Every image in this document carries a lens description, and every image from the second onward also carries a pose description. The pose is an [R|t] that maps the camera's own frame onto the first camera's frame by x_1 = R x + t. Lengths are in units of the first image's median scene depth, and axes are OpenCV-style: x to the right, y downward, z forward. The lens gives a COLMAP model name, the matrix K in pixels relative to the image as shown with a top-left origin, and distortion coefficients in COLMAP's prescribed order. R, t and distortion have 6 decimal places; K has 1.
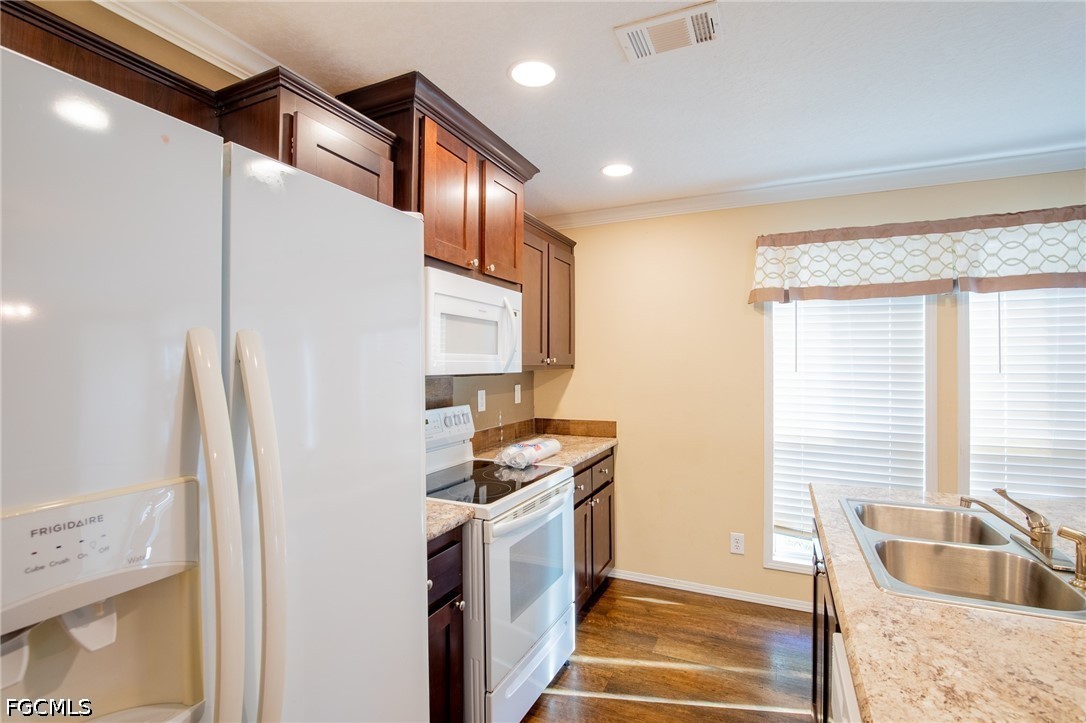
lens RADIAL K [[499.3, 0, 543.0], [0, 499.3, 361.5], [0, 0, 1]] dist [-0.041116, 0.009504]
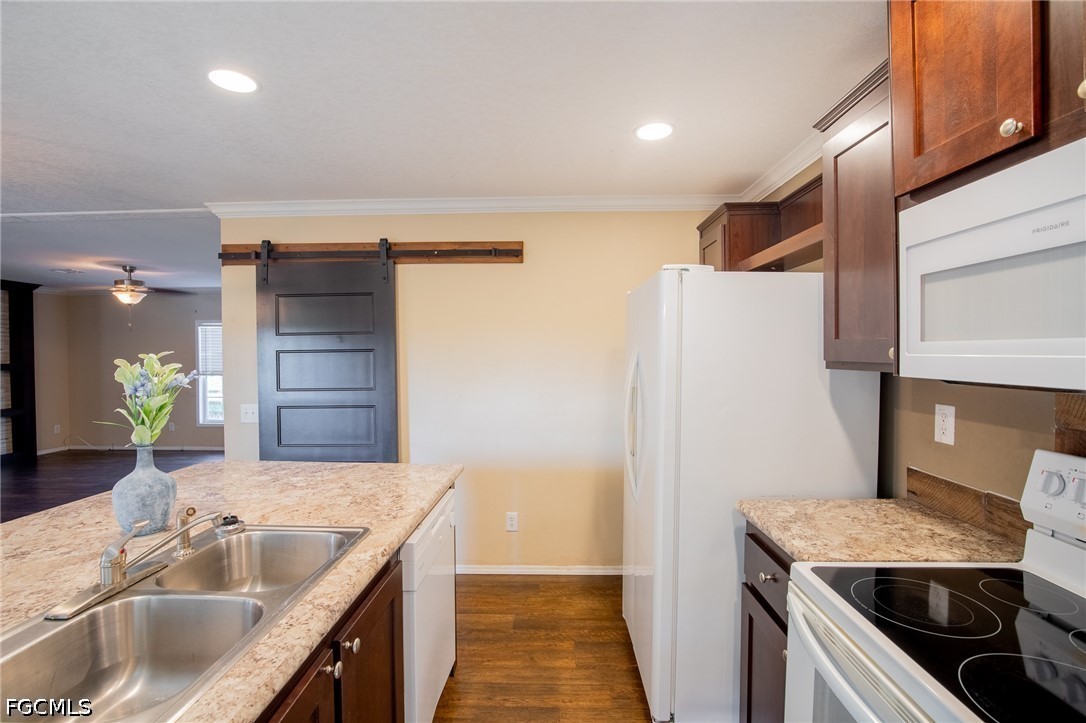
lens RADIAL K [[499.3, 0, 543.0], [0, 499.3, 361.5], [0, 0, 1]] dist [-0.041116, 0.009504]
pose [[-0.914749, 0.011631, -0.403854, 0.586849], [0.009697, 0.999930, 0.006834, 0.009754], [0.403906, 0.002336, -0.914798, 1.747664]]
